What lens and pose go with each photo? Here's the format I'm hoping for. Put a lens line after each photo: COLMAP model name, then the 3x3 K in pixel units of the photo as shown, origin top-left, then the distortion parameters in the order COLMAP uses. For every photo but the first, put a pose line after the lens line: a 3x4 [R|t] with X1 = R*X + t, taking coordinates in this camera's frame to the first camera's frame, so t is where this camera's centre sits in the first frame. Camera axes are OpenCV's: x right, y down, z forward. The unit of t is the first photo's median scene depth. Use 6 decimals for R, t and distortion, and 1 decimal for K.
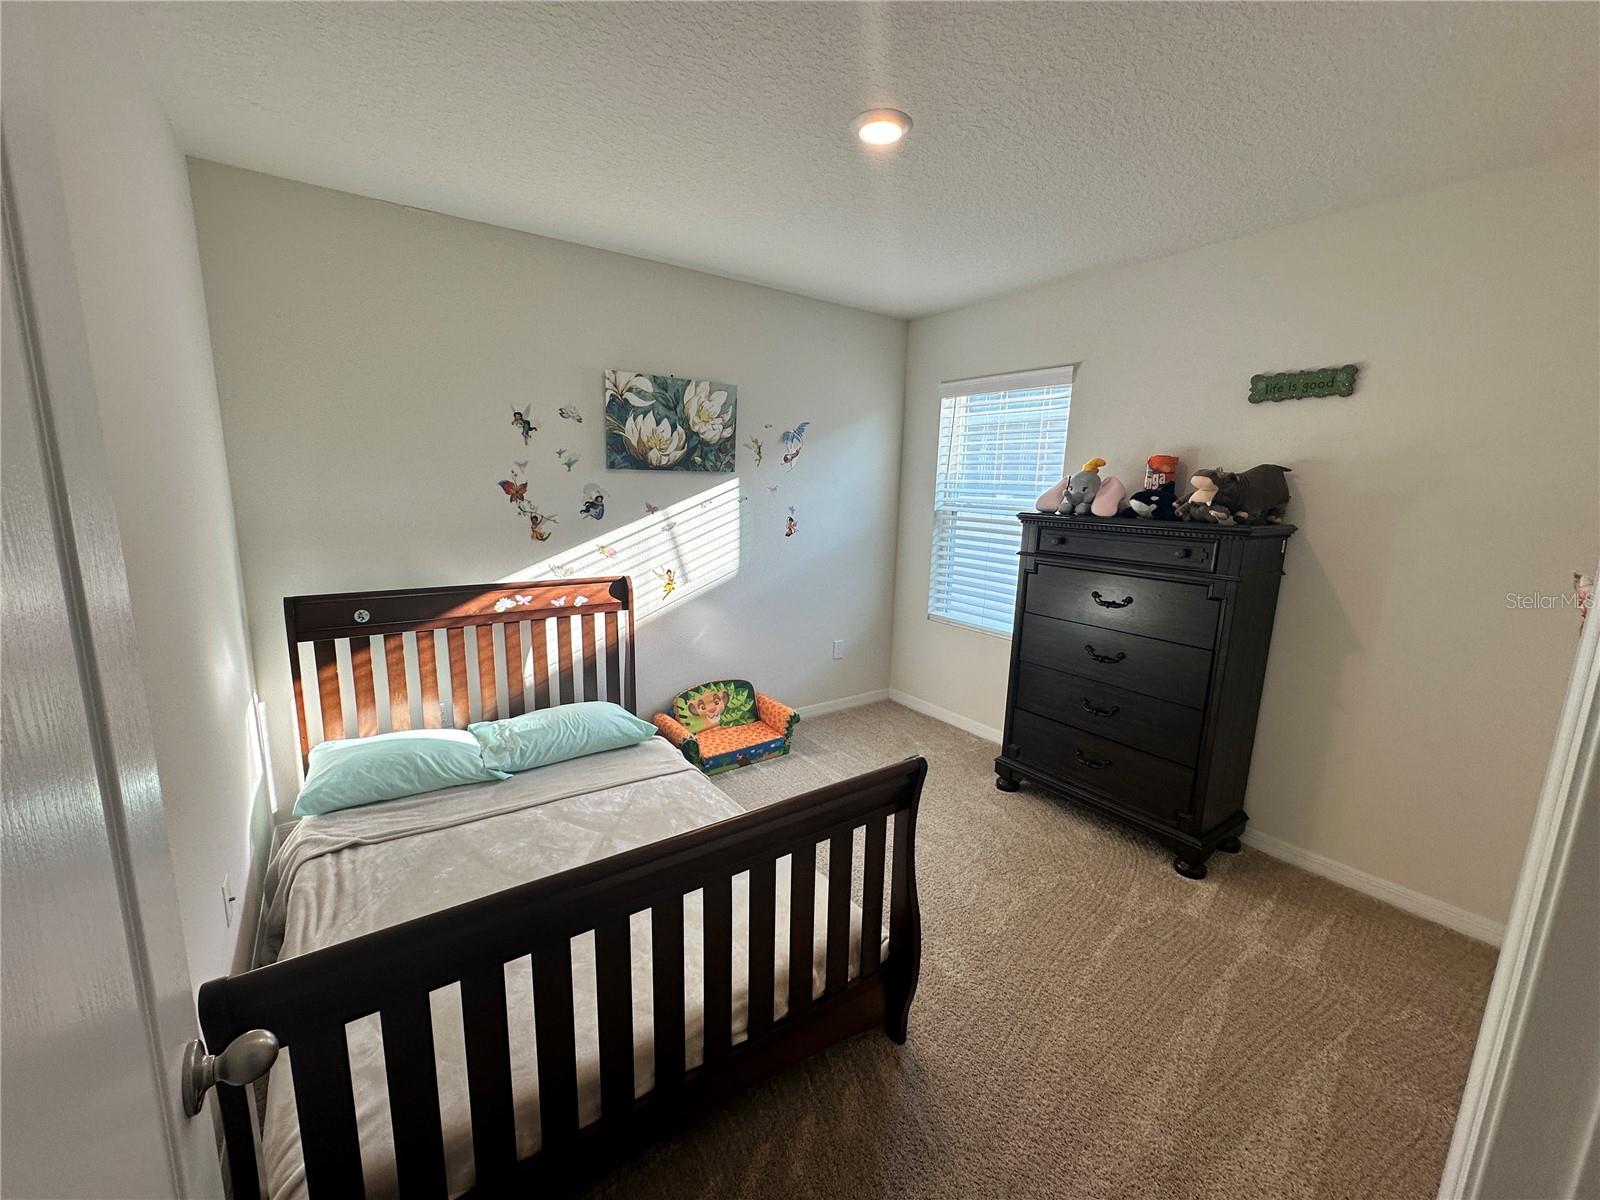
lens RADIAL K [[636.2, 0, 799.5], [0, 636.2, 604.8], [0, 0, 1]] dist [-0.002582, 0.000459]
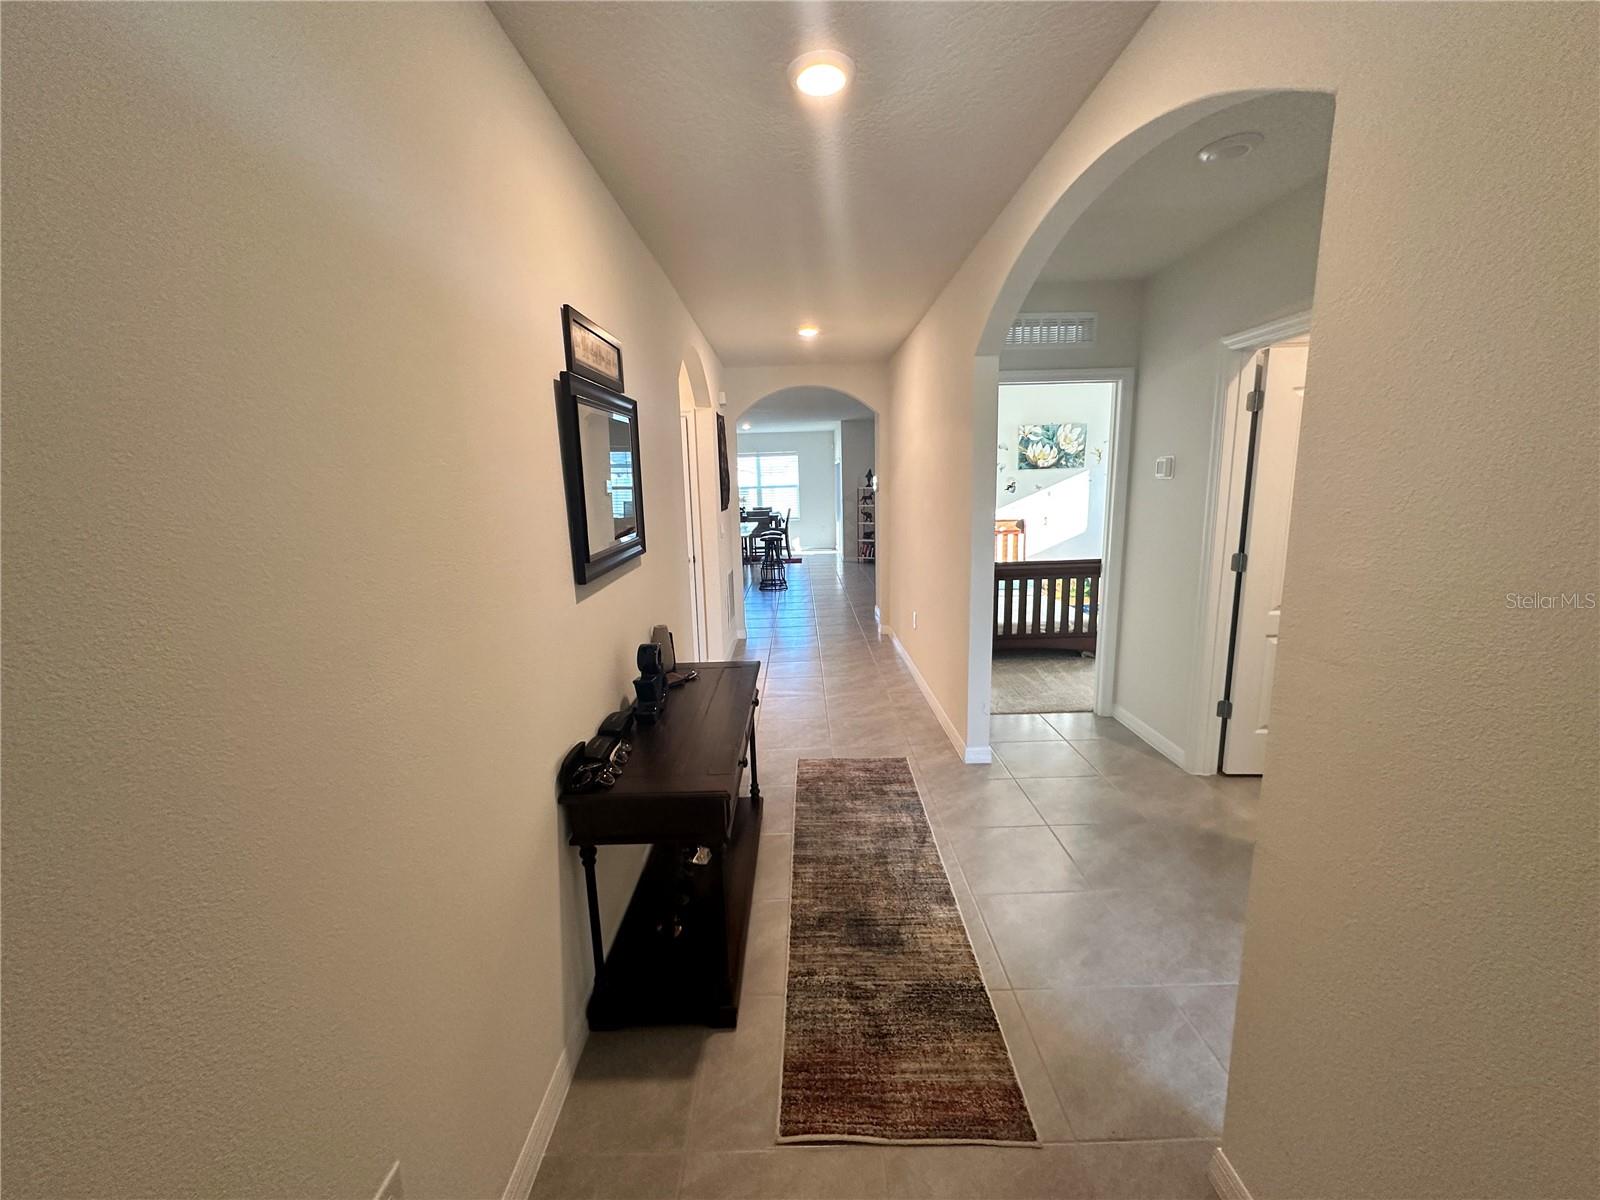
lens RADIAL K [[636.2, 0, 800.3], [0, 636.2, 598.9], [0, 0, 1]] dist [-0.002582, 0.000459]
pose [[0.809312, 0.055322, -0.584768, 0.388244], [-0.052819, 0.998376, 0.021351, 0.218051], [0.584999, 0.013607, 0.810920, -1.186872]]
